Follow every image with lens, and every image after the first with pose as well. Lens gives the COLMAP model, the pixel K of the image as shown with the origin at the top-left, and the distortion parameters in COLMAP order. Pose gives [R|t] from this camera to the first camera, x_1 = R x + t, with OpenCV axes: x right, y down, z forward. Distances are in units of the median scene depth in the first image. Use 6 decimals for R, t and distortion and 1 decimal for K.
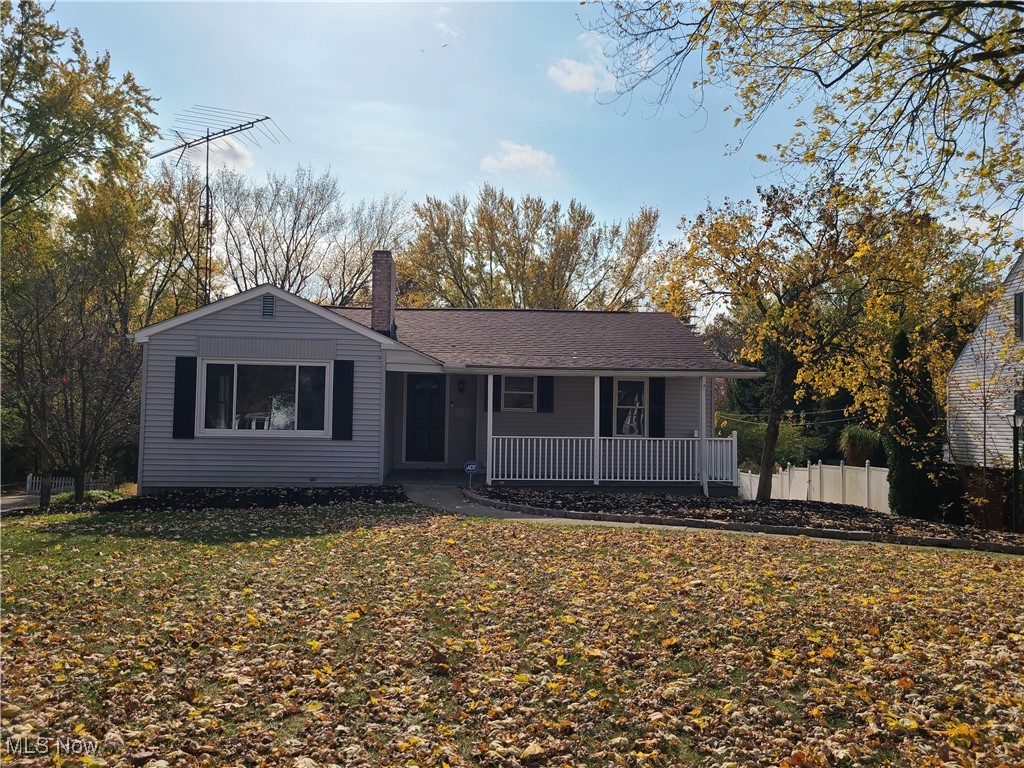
lens RADIAL K [[765.6, 0, 502.1], [0, 765.6, 385.7], [0, 0, 1]] dist [0.051849, -0.034806]
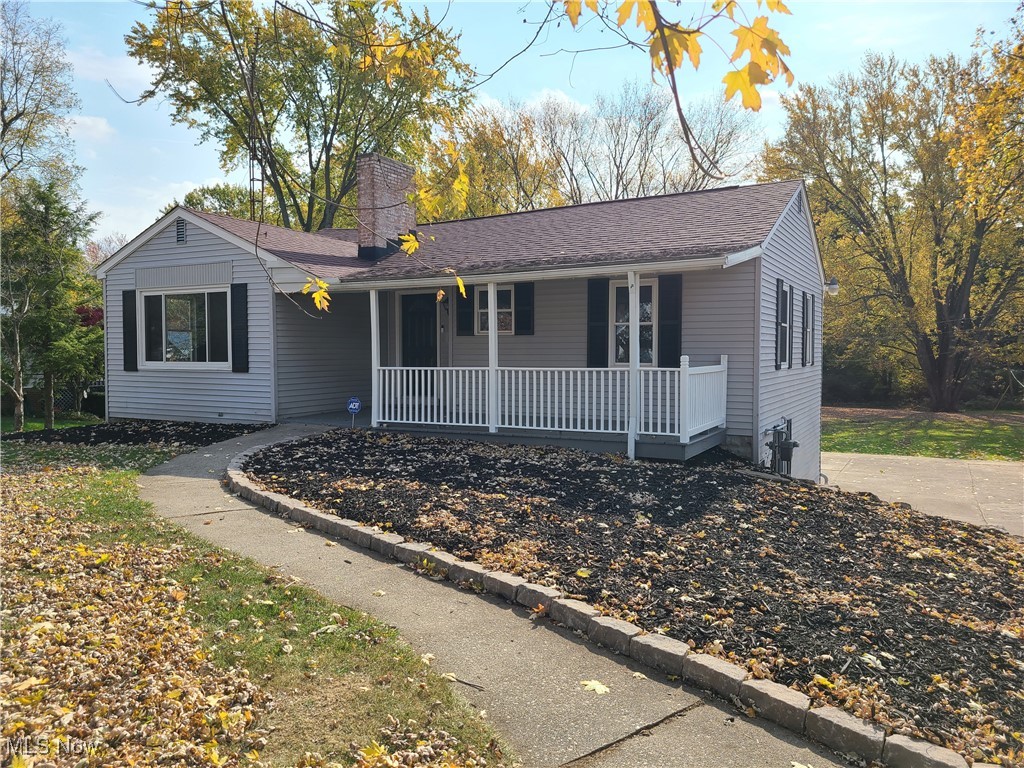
lens RADIAL K [[765.6, 0, 508.7], [0, 765.6, 380.3], [0, 0, 1]] dist [0.051849, -0.034806]
pose [[0.827749, 0.002625, -0.561093, 0.545132], [0.043199, 0.996723, 0.068393, 0.030660], [0.559434, -0.080851, 0.824922, 0.413313]]
